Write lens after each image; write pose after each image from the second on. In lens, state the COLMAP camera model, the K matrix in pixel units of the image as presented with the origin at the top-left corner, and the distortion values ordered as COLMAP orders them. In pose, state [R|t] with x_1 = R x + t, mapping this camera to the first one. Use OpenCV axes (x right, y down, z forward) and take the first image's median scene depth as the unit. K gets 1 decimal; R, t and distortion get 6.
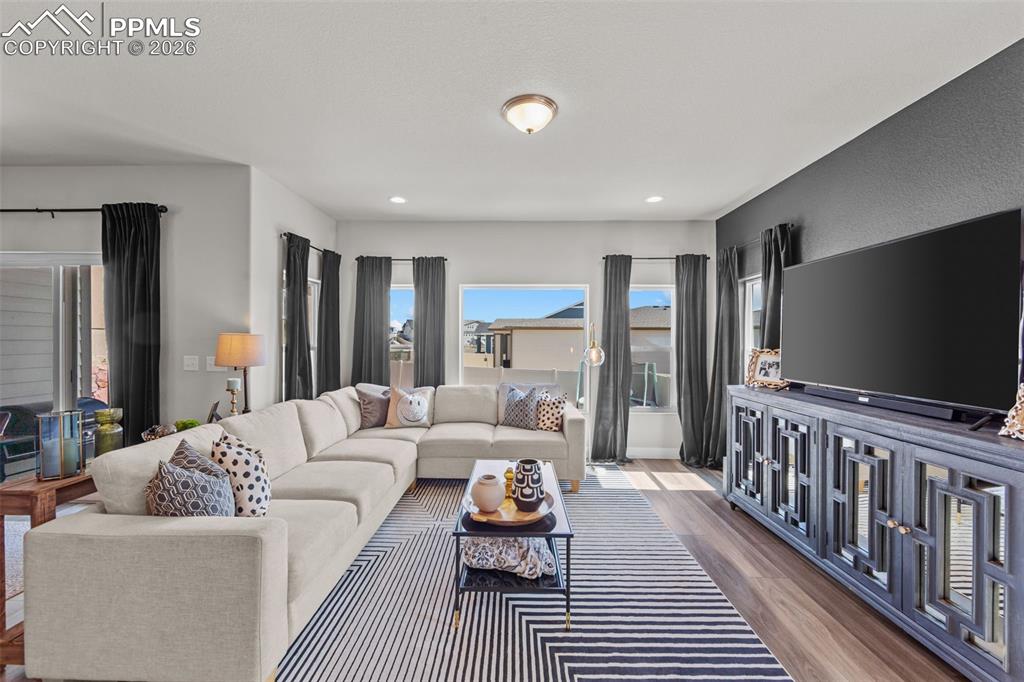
lens RADIAL K [[403.2, 0, 512.7], [0, 403.2, 337.8], [0, 0, 1]] dist [-0.003063, -0.000966]
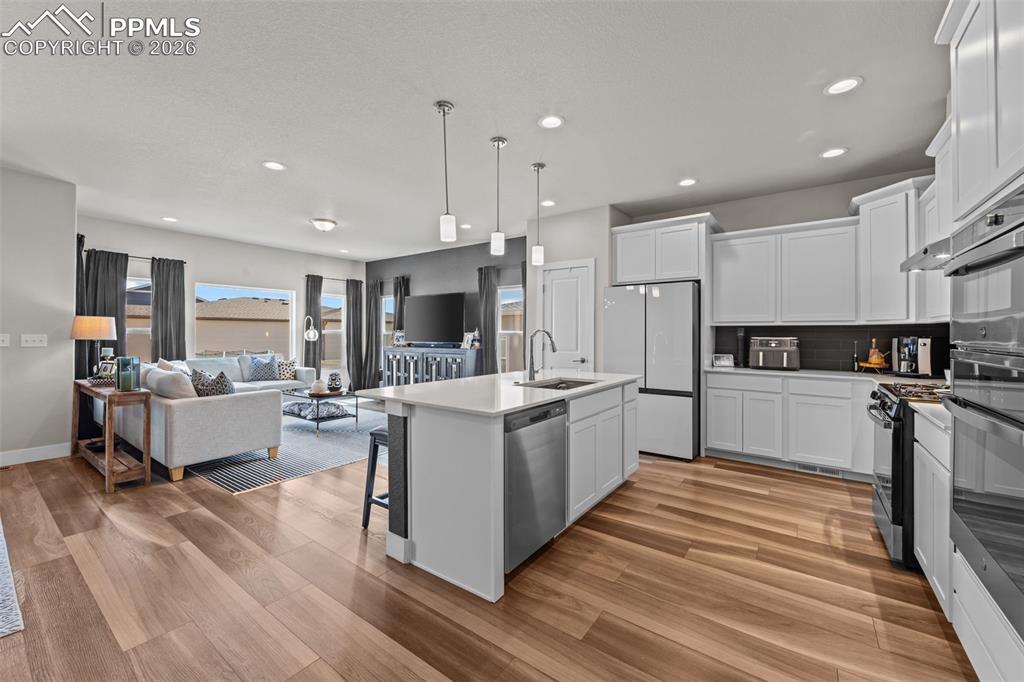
lens RADIAL K [[403.2, 0, 511.4], [0, 403.2, 332.7], [0, 0, 1]] dist [-0.003063, -0.000966]
pose [[0.567213, -0.001061, 0.823570, -0.920584], [-0.002145, 0.999994, 0.002766, 0.035193], [-0.823568, -0.003335, 0.567207, -0.863219]]
